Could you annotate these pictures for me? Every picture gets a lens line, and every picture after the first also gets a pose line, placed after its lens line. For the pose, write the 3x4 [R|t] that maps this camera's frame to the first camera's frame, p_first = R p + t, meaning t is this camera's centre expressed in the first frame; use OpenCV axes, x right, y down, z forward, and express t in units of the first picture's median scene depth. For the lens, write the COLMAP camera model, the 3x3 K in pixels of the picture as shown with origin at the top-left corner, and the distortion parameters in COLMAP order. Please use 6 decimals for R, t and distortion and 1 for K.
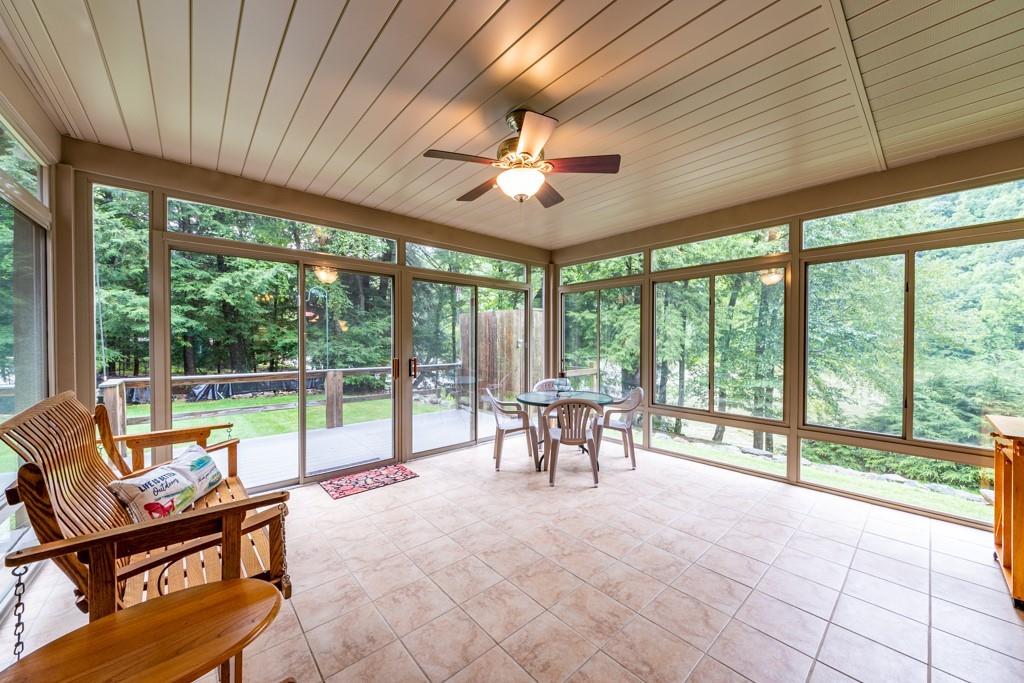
lens RADIAL K [[364.6, 0, 522.7], [0, 364.6, 344.3], [0, 0, 1]] dist [0.021522, -0.012945]
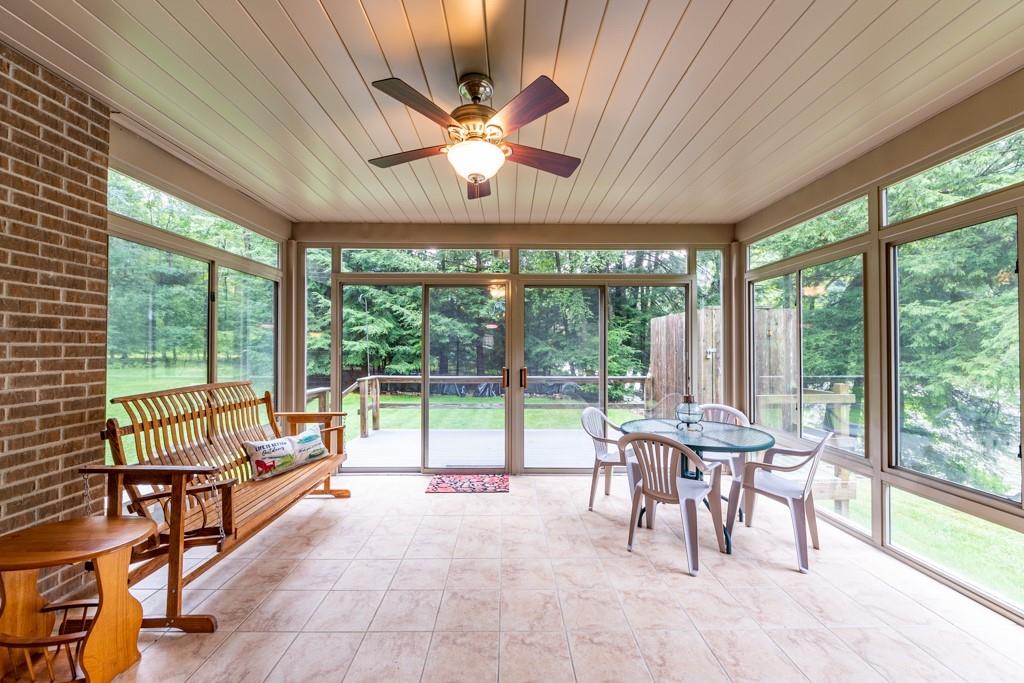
lens RADIAL K [[379.9, 0, 510.4], [0, 379.9, 348.5], [0, 0, 1]] dist [-0.001722, -0.000177]
pose [[0.752856, -0.001177, -0.658185, 0.384429], [-0.007367, 0.999921, -0.010216, -0.004464], [0.658144, 0.012540, 0.752787, 0.258983]]
